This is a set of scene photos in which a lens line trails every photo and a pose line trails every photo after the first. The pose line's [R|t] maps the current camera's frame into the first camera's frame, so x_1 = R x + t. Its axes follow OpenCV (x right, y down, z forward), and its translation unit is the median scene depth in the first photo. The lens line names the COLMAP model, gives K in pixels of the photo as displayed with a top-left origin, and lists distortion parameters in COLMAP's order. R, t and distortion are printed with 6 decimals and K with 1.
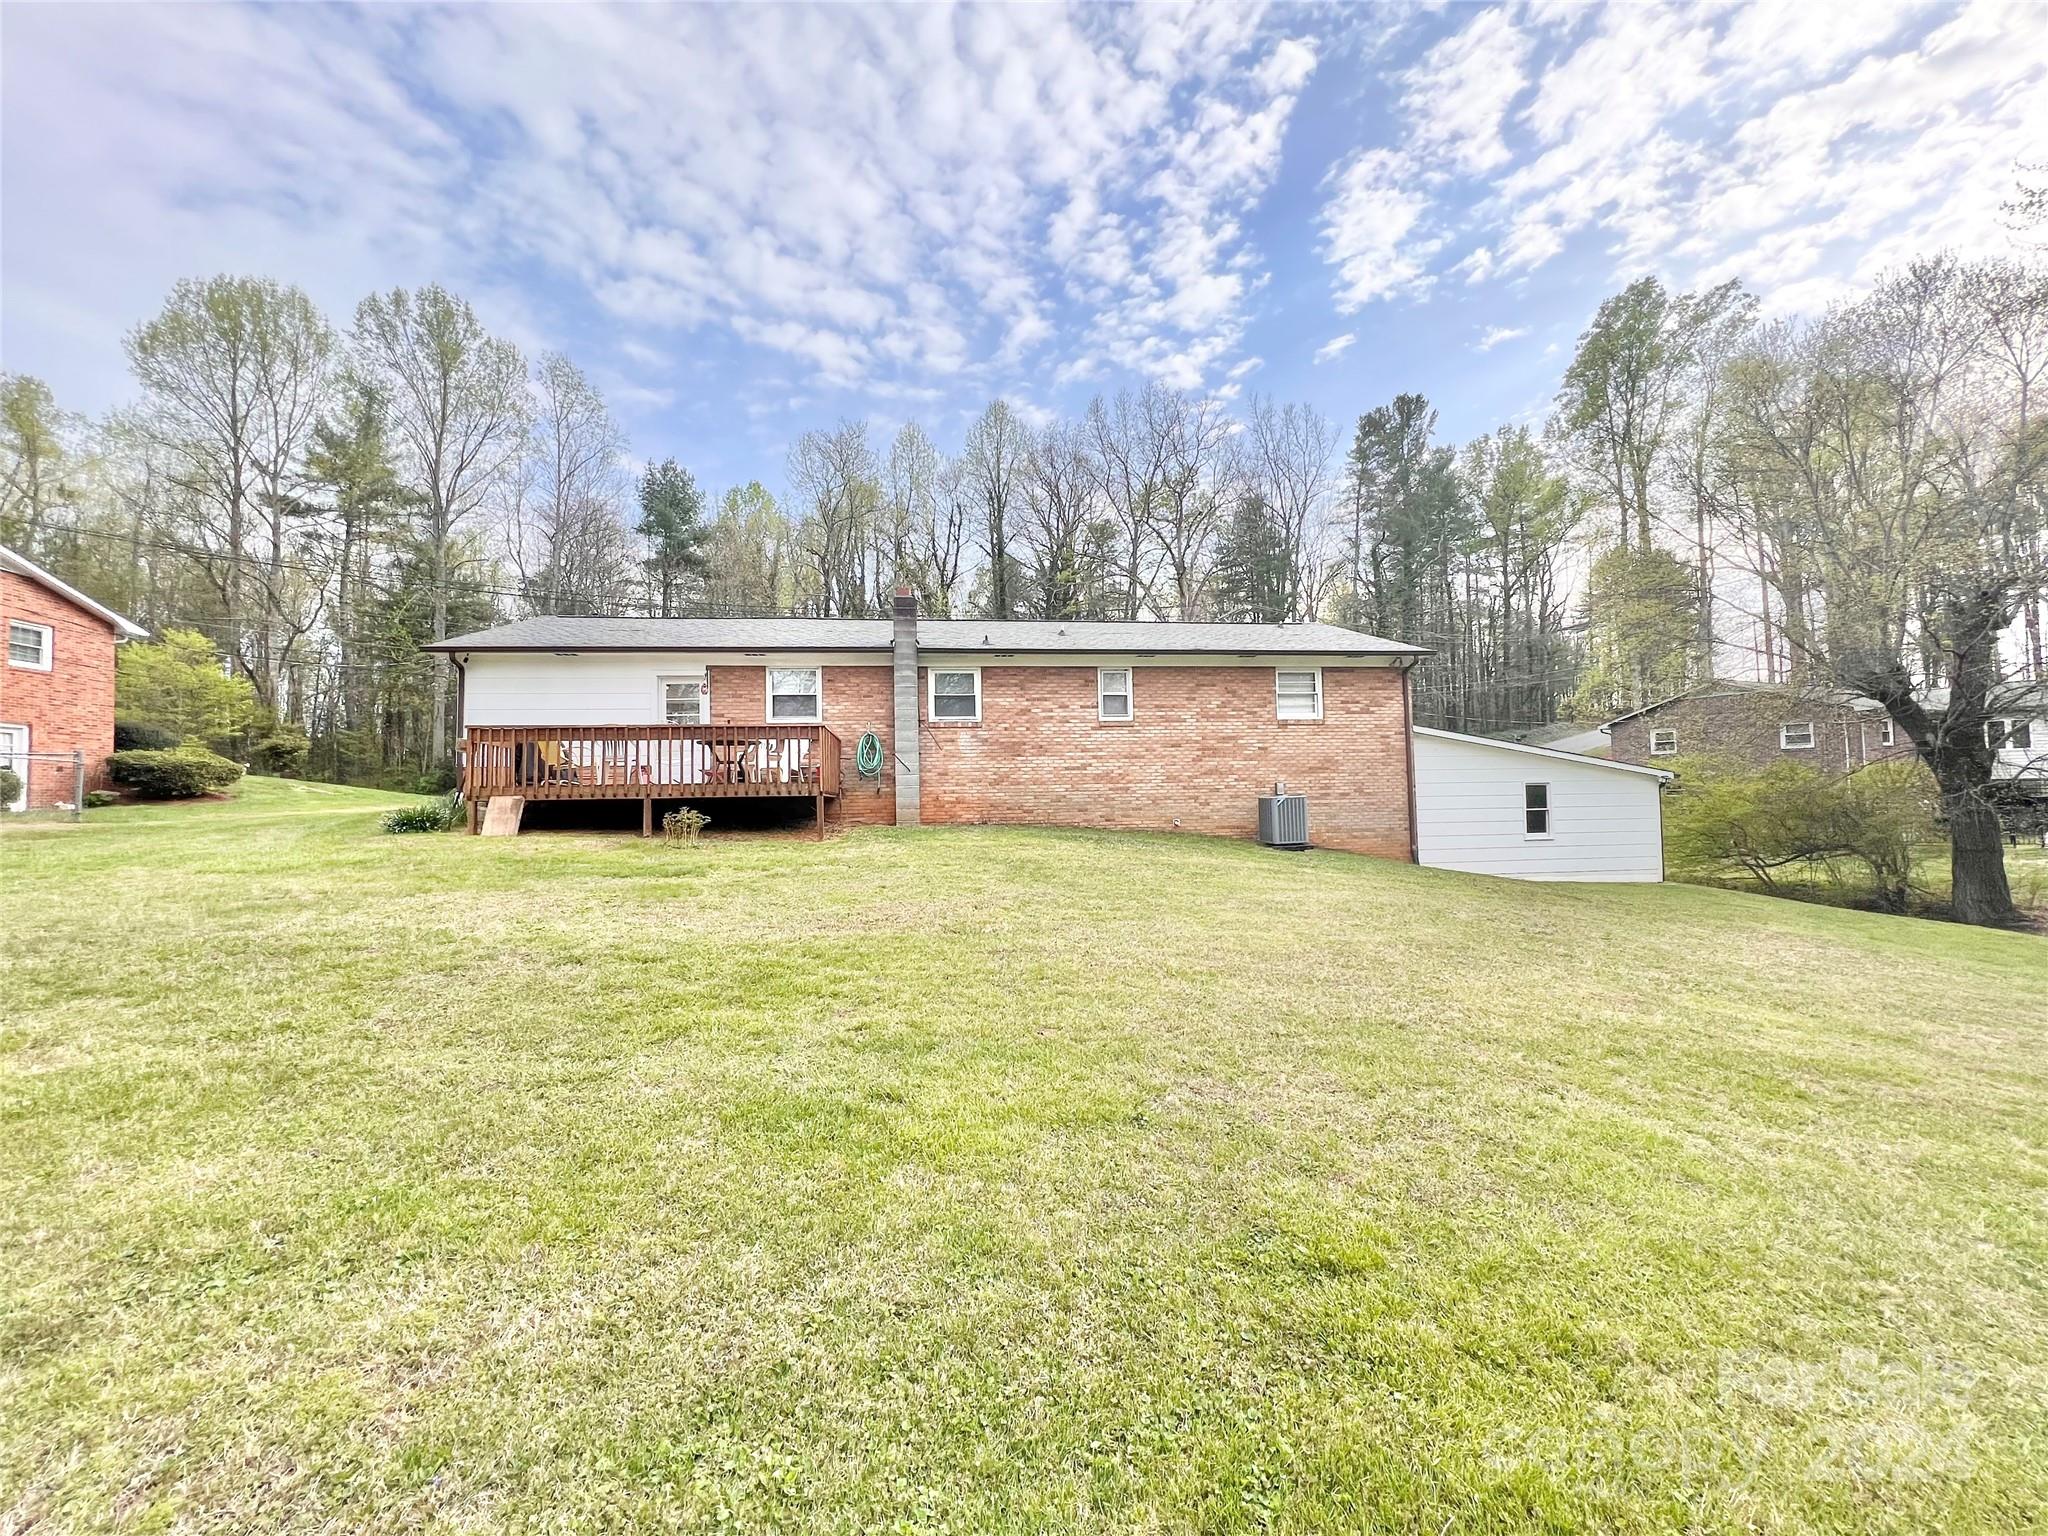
lens RADIAL K [[825.6, 0, 1024.0], [0, 825.6, 768.0], [0, 0, 1]] dist [-0.003571, -0.000441]
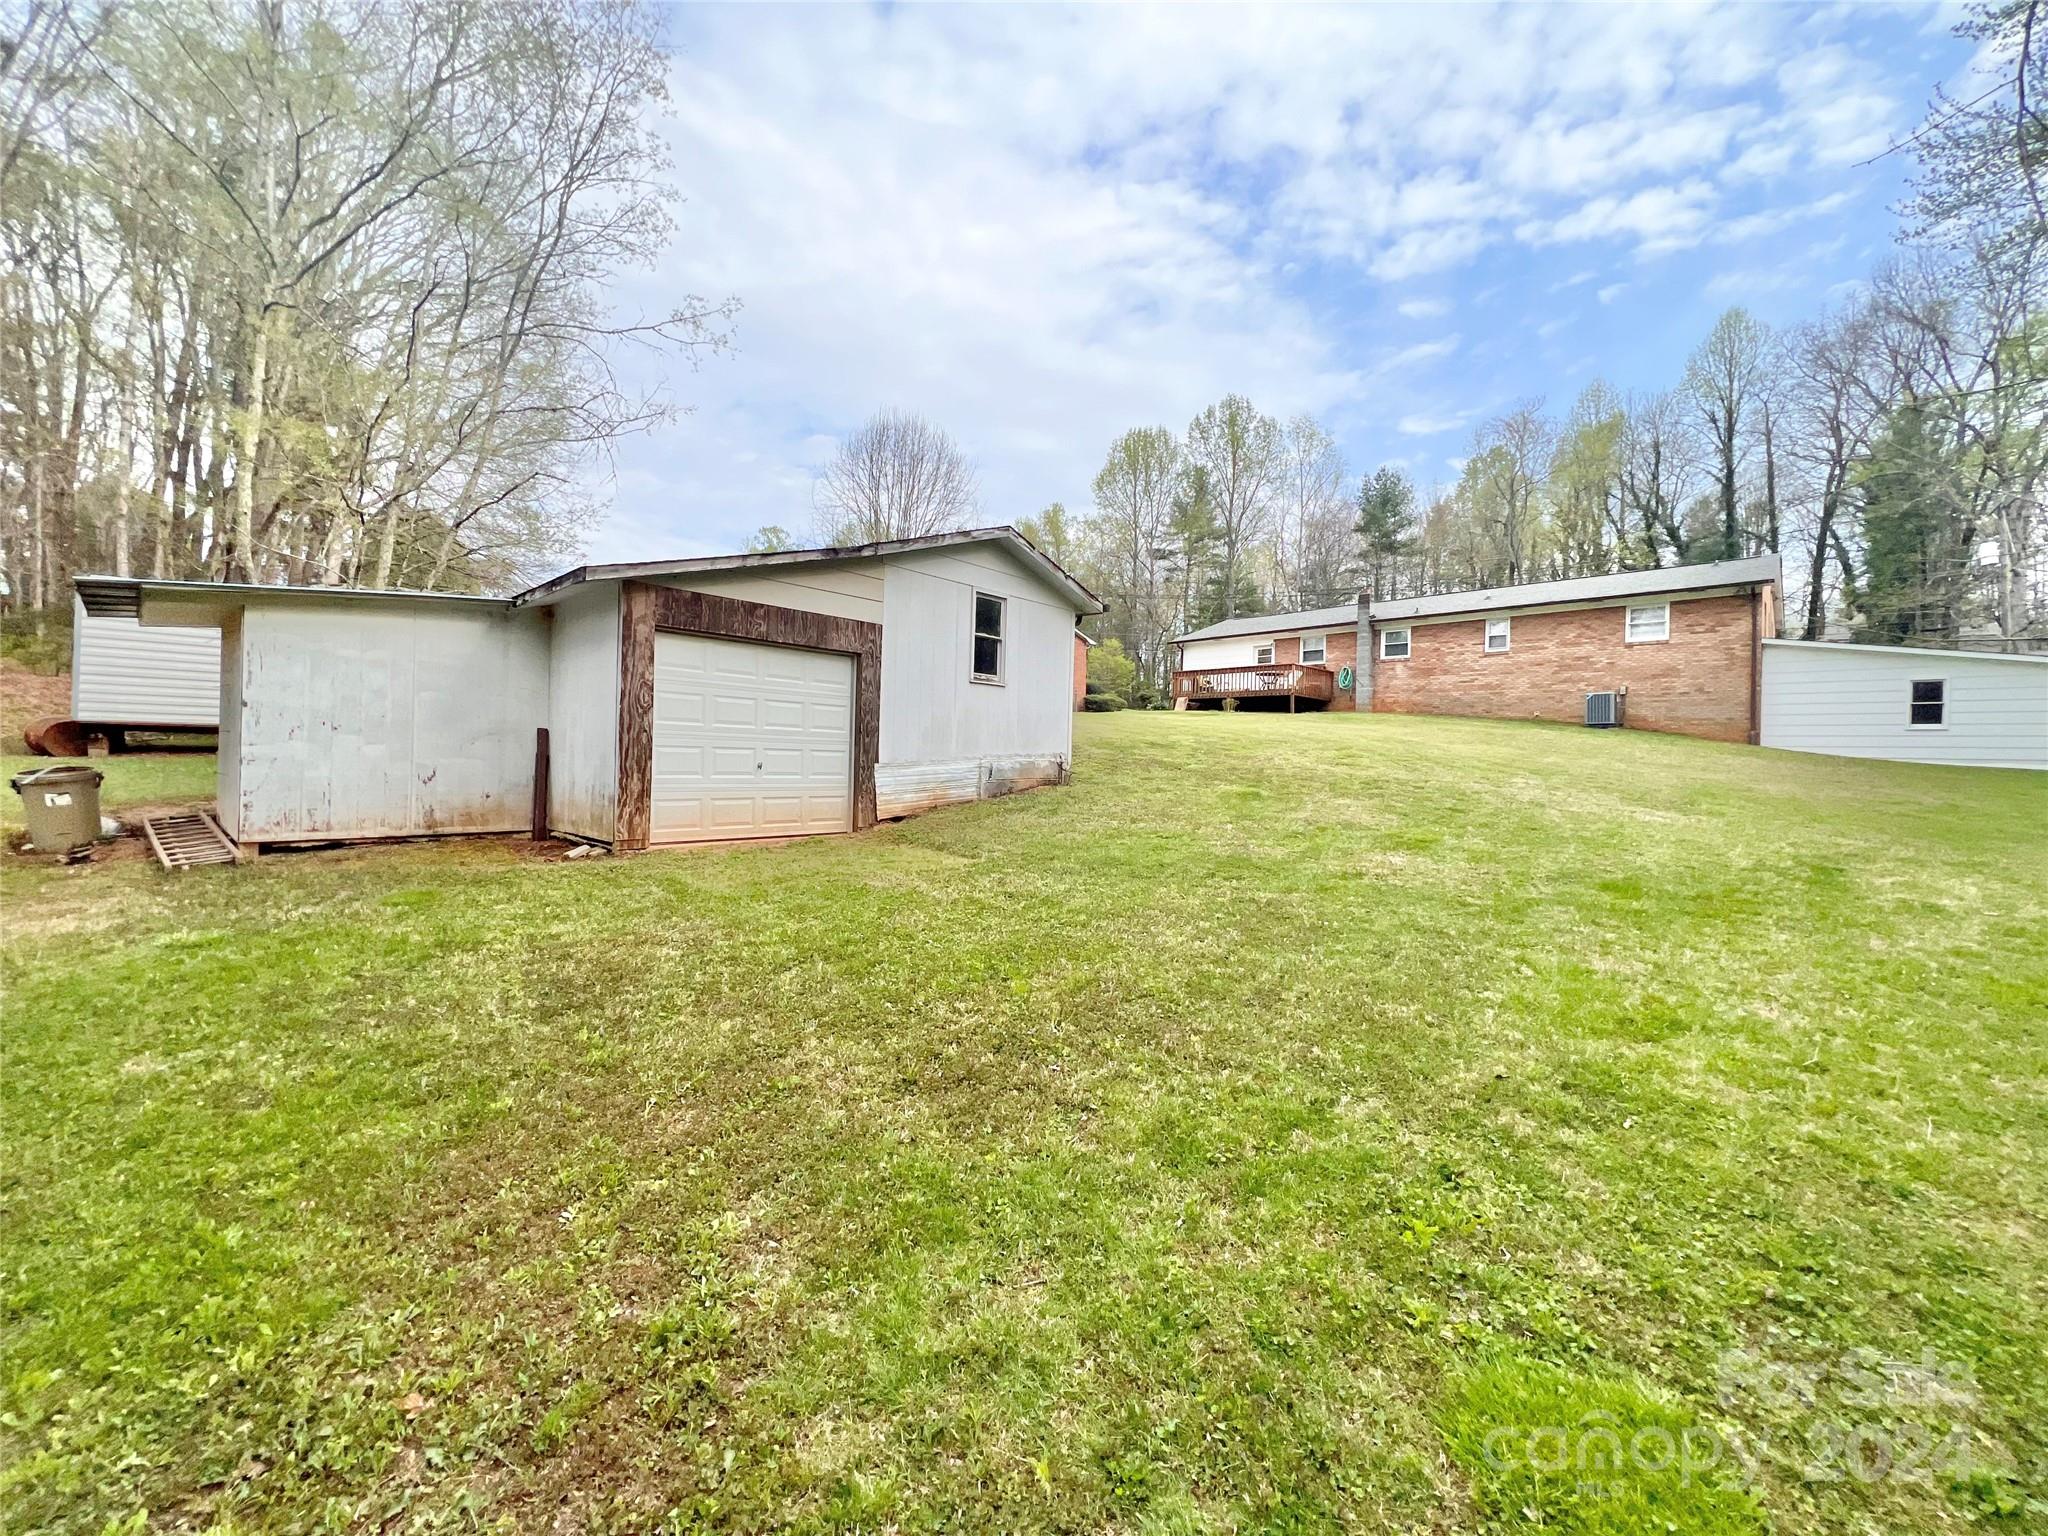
lens RADIAL K [[825.6, 0, 1024.0], [0, 825.6, 768.0], [0, 0, 1]] dist [-0.003571, -0.000441]
pose [[0.610512, 0.038910, -0.791050, 0.761101], [-0.002773, 0.998891, 0.046993, 0.089838], [0.792002, -0.026496, 0.609944, -0.675506]]
